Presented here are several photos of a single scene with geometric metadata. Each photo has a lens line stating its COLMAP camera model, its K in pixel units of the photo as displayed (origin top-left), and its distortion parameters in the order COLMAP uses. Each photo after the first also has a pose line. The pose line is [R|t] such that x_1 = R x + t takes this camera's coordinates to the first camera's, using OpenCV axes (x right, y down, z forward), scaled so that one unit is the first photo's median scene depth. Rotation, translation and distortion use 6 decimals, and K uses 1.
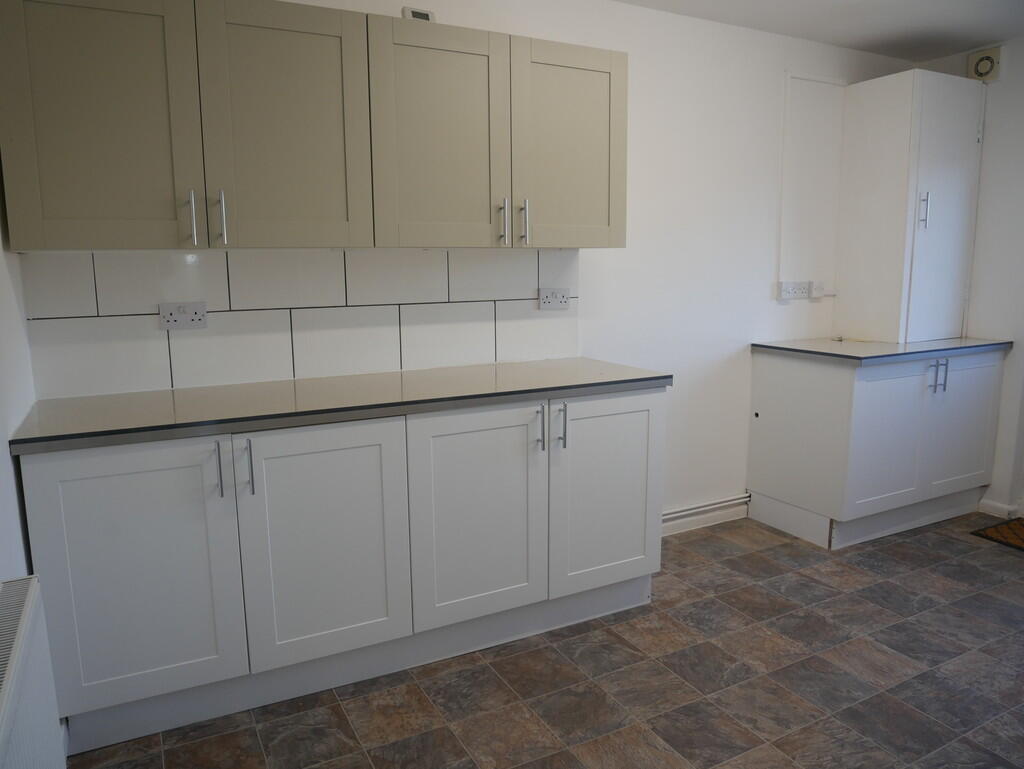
lens RADIAL K [[724.8, 0, 500.8], [0, 724.8, 384.1], [0, 0, 1]] dist [-0.059342, 0.025987]
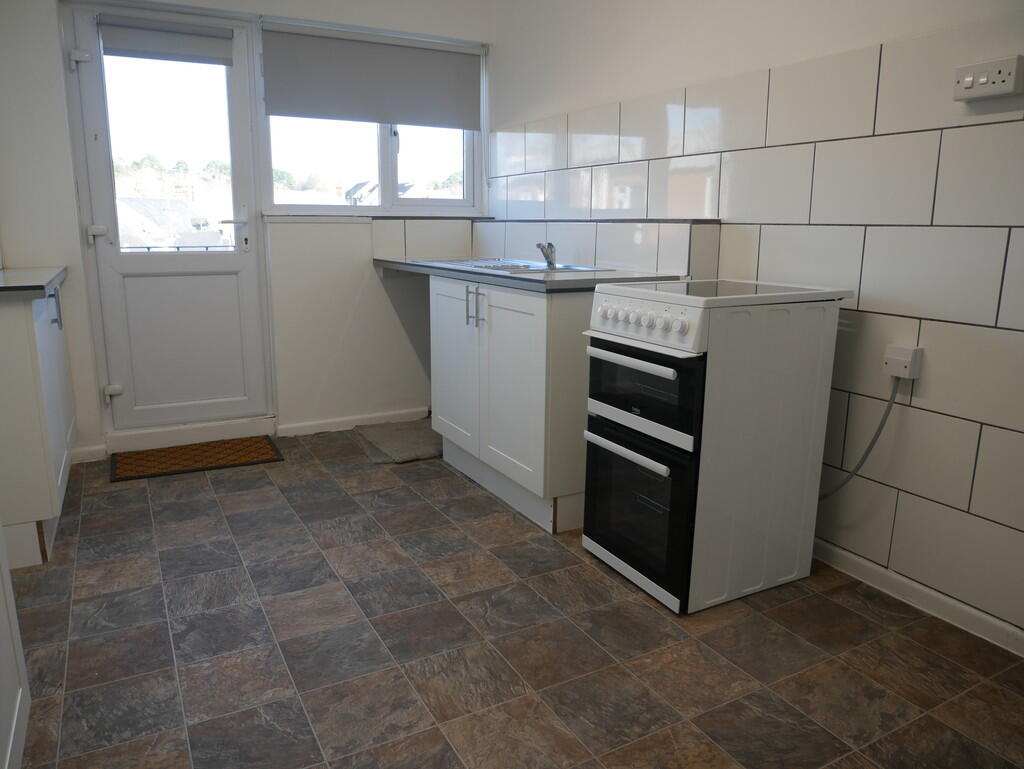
lens RADIAL K [[724.8, 0, 487.8], [0, 724.8, 382.3], [0, 0, 1]] dist [-0.059342, 0.025987]
pose [[-0.011447, -0.198093, 0.980116, -0.240481], [0.161131, 0.967005, 0.197325, -0.013145], [-0.986867, 0.160186, 0.020849, 0.616342]]
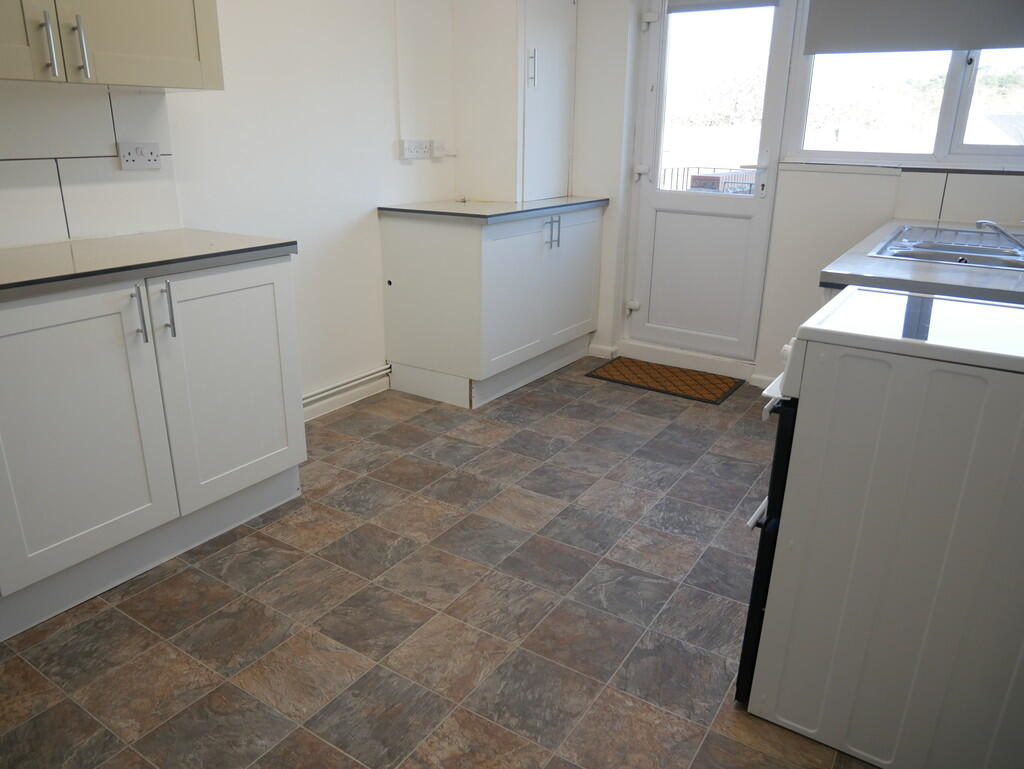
lens RADIAL K [[724.8, 0, 508.9], [0, 724.8, 387.4], [0, 0, 1]] dist [-0.059342, 0.025987]
pose [[0.868788, -0.141417, 0.474562, 0.021924], [0.059534, 0.981232, 0.183412, 0.016657], [-0.491593, -0.131094, 0.860901, 0.097880]]
